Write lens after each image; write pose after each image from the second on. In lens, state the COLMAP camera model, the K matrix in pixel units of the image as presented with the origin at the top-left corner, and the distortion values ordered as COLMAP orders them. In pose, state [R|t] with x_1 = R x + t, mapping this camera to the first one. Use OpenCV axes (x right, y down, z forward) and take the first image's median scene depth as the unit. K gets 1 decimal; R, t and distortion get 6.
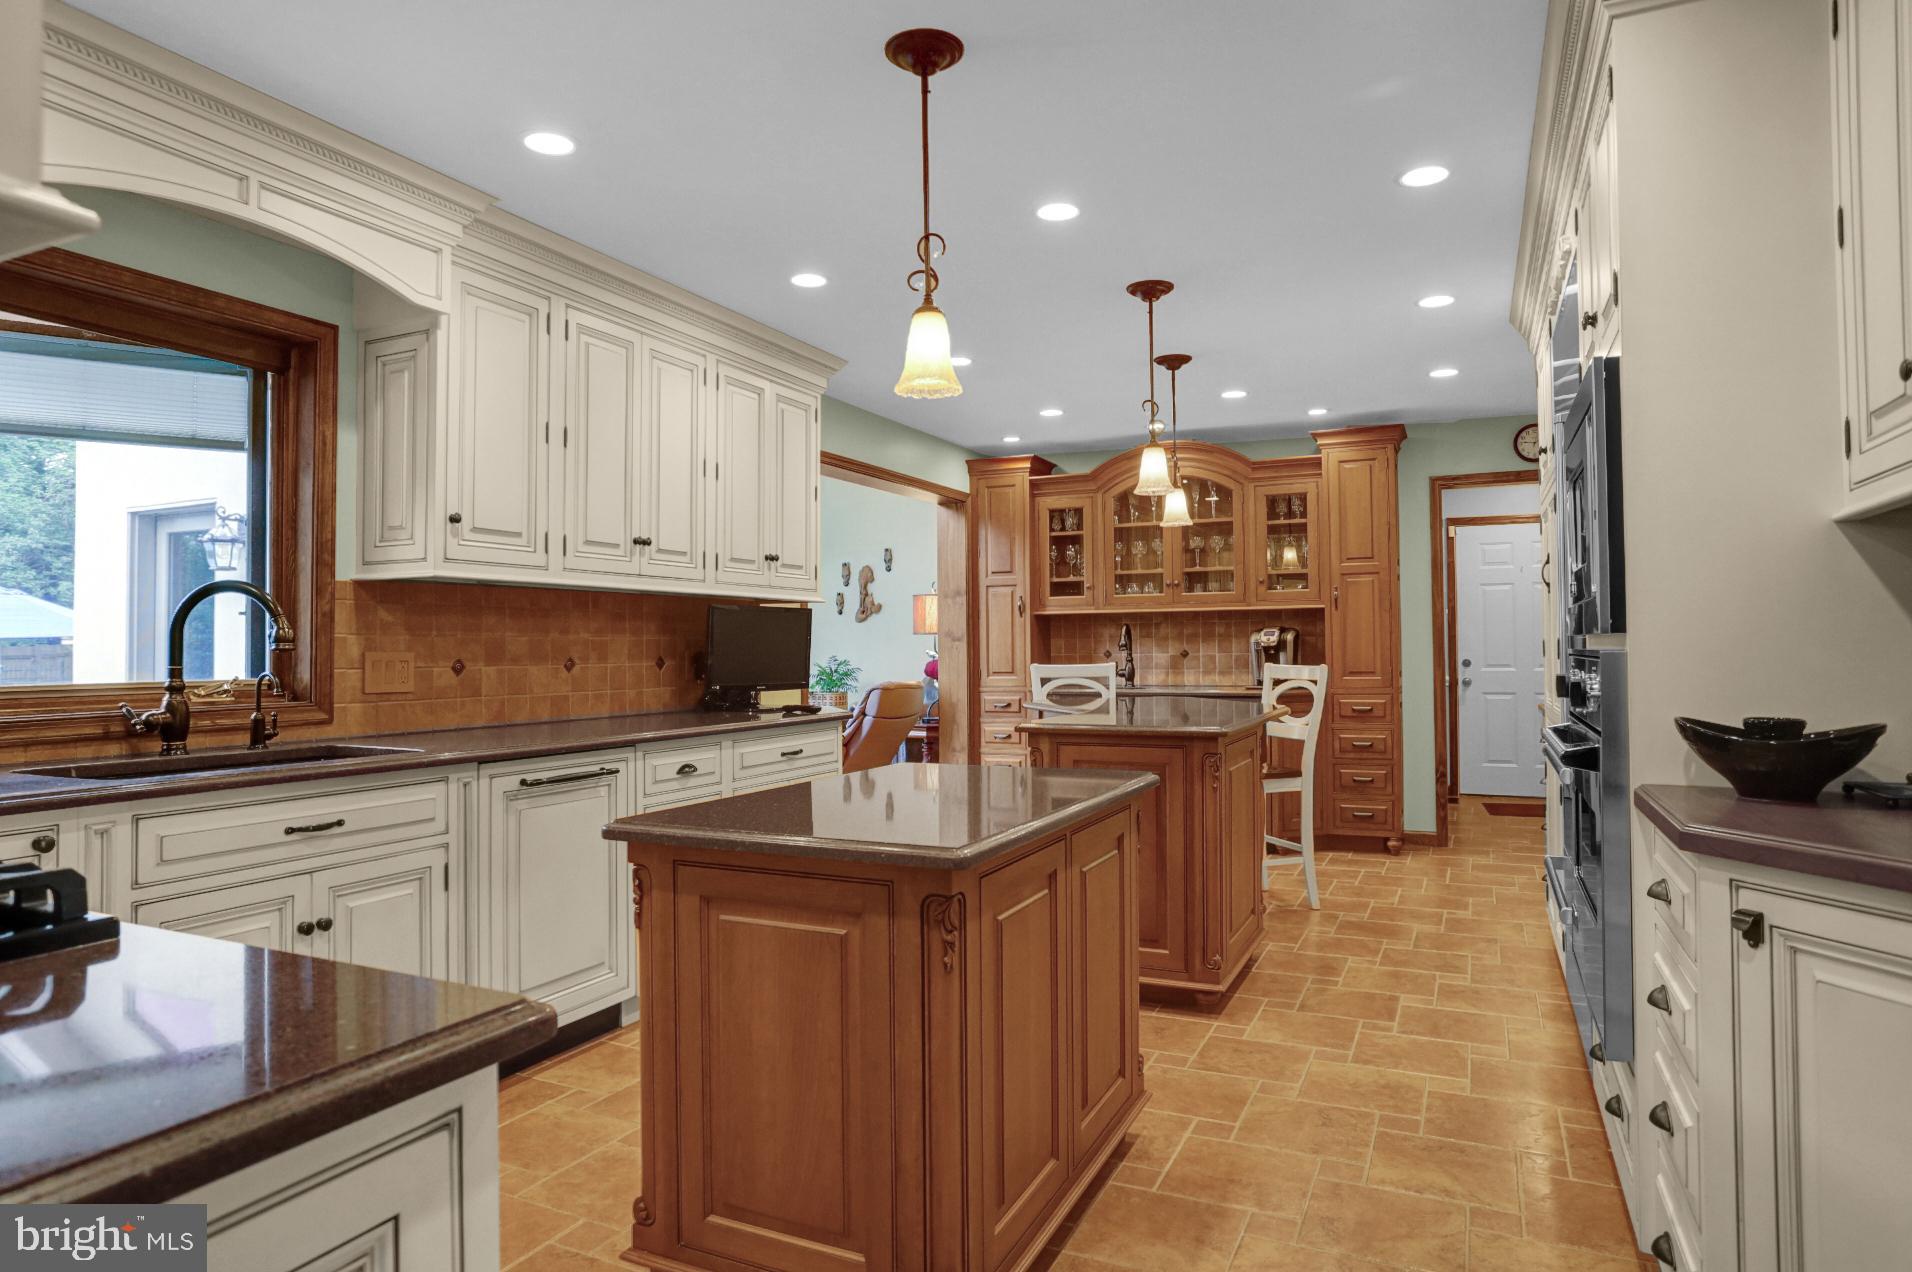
lens RADIAL K [[1133.6, 0, 947.3], [0, 1133.6, 610.3], [0, 0, 1]] dist [-0.085624, 0.123985]
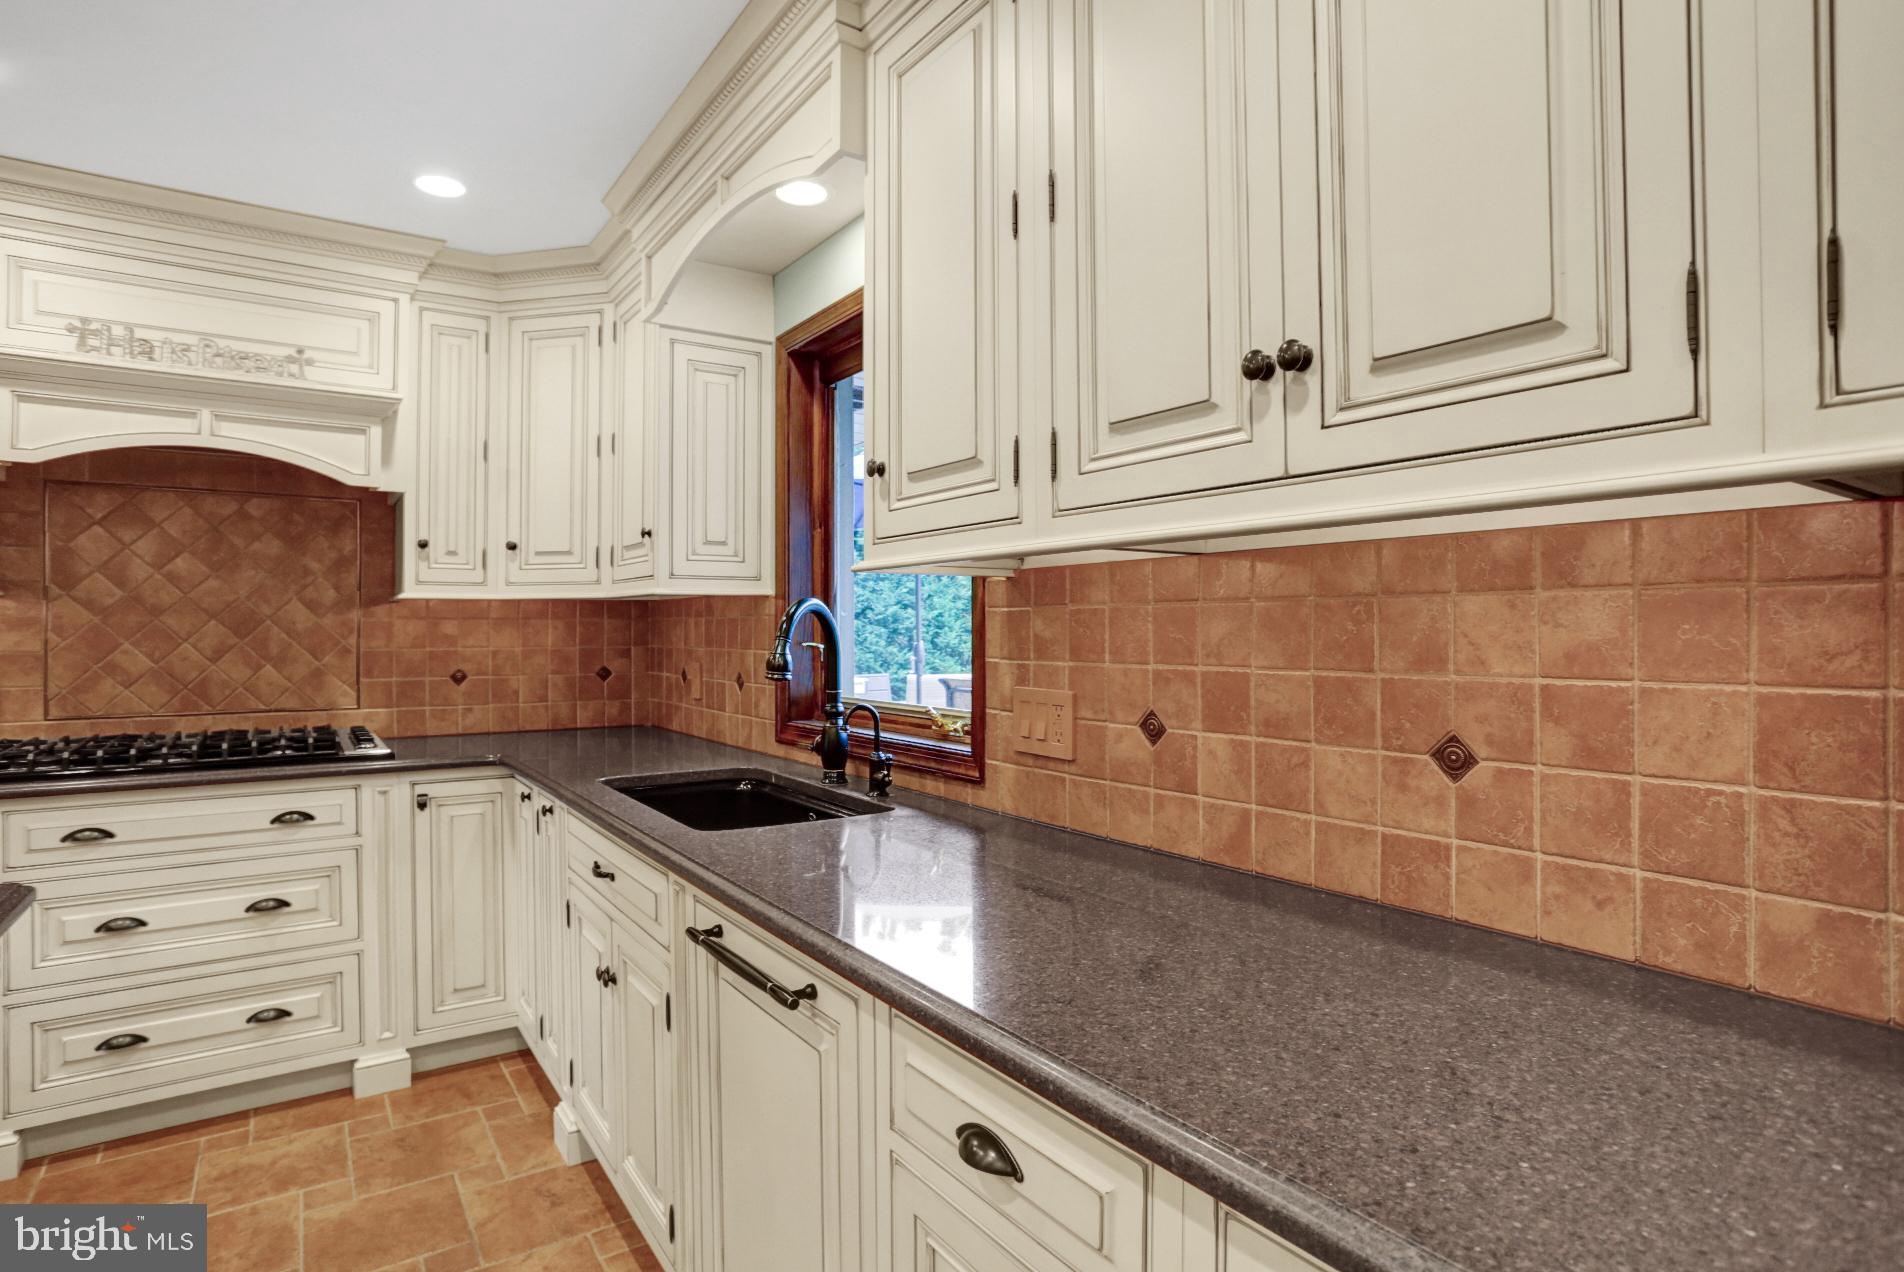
lens RADIAL K [[966.3, 0, 958.2], [0, 966.3, 626.7], [0, 0, 1]] dist [-0.040855, 0.001171]
pose [[-0.493166, 0.001151, -0.869934, -0.012188], [0.034211, 0.999251, -0.018073, 0.009556], [0.869262, -0.038675, -0.492836, 1.041048]]
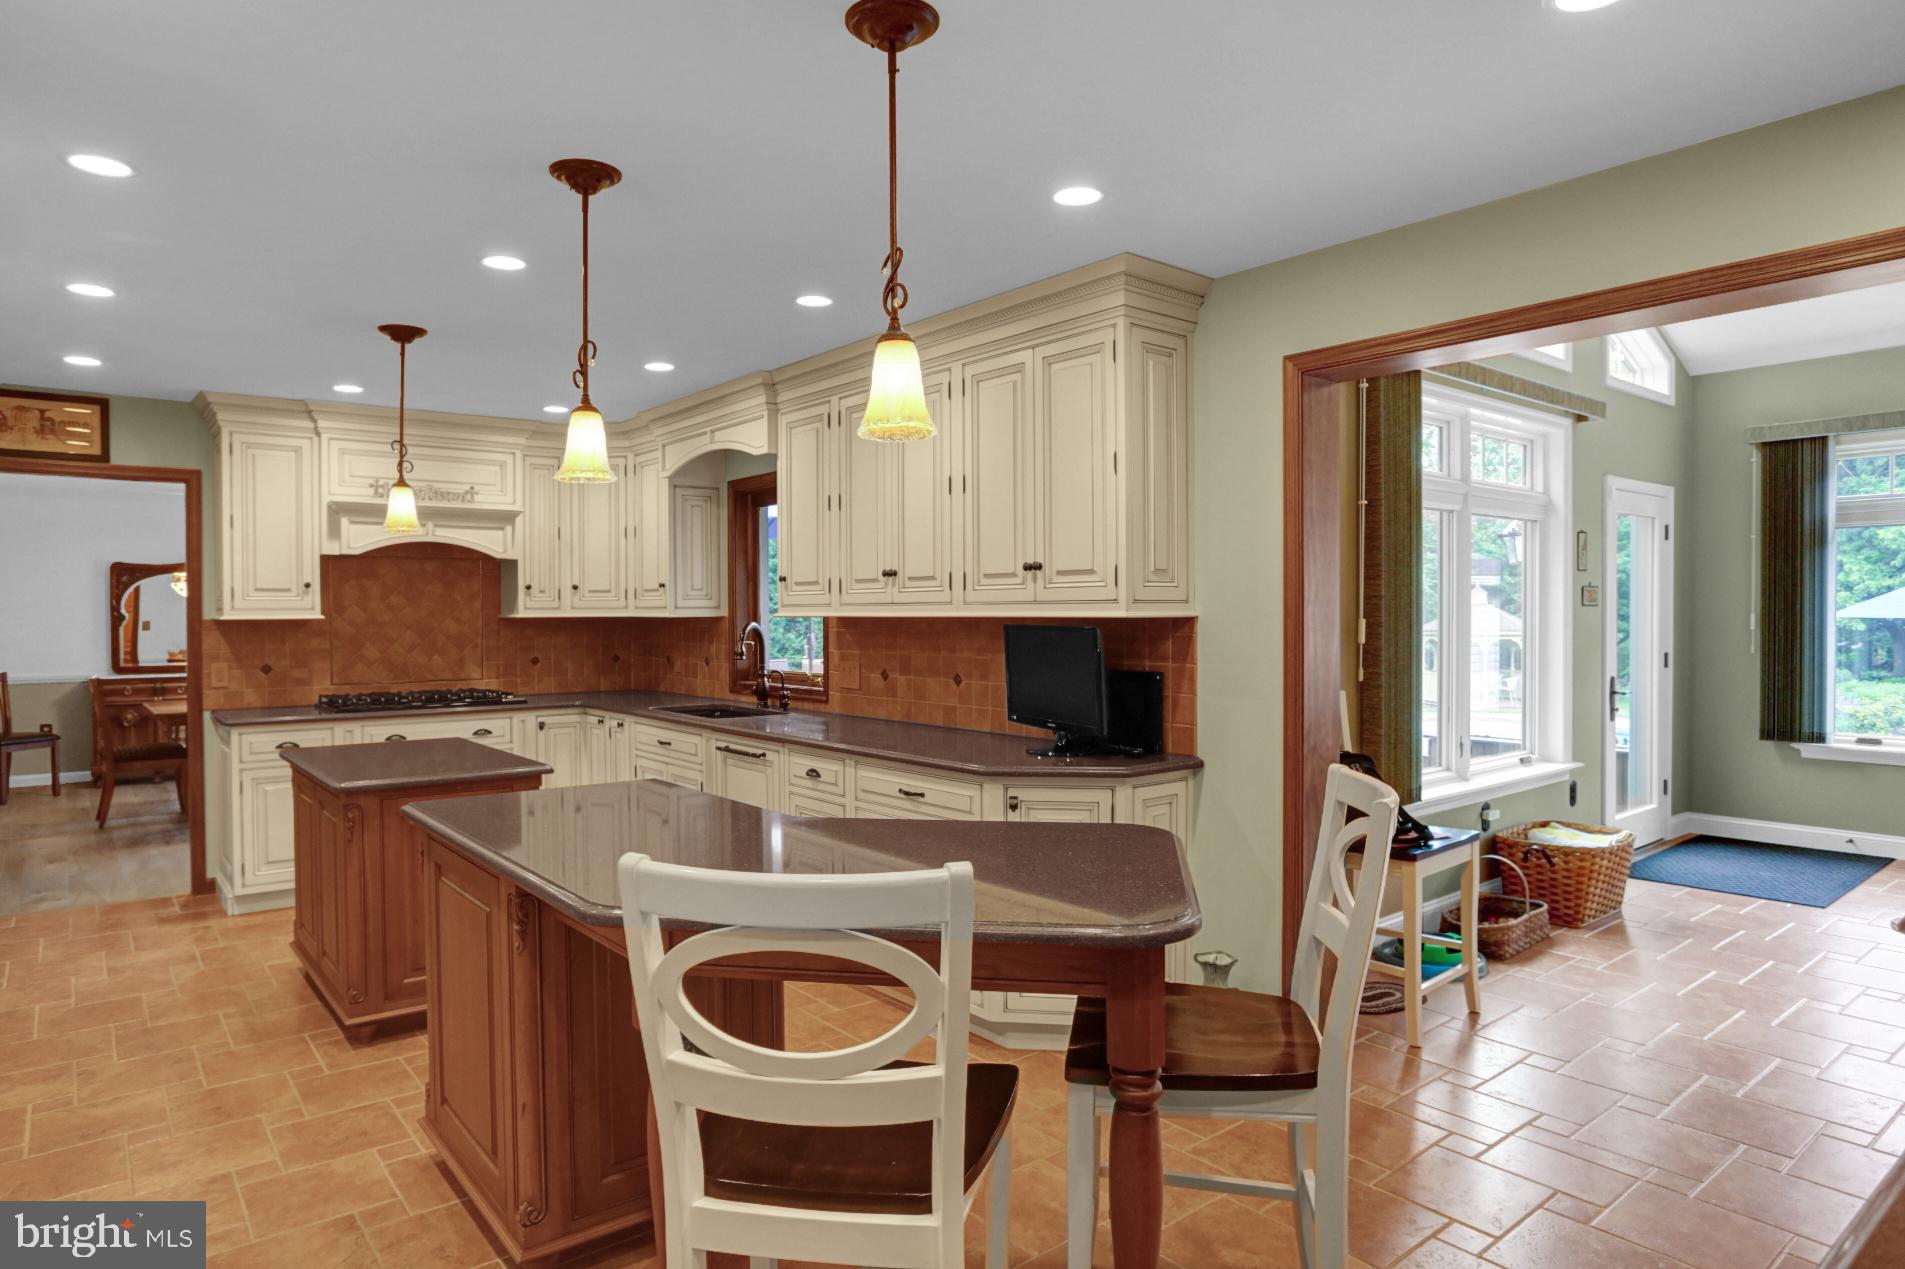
lens RADIAL K [[1114.9, 0, 926.1], [0, 1114.9, 631.0], [0, 0, 1]] dist [-0.041422, 0.000499]
pose [[-0.446263, 0.022867, -0.894610, 0.702977], [0.038503, 0.999238, 0.006335, -0.009271], [0.894073, -0.031618, -0.446803, 1.516387]]
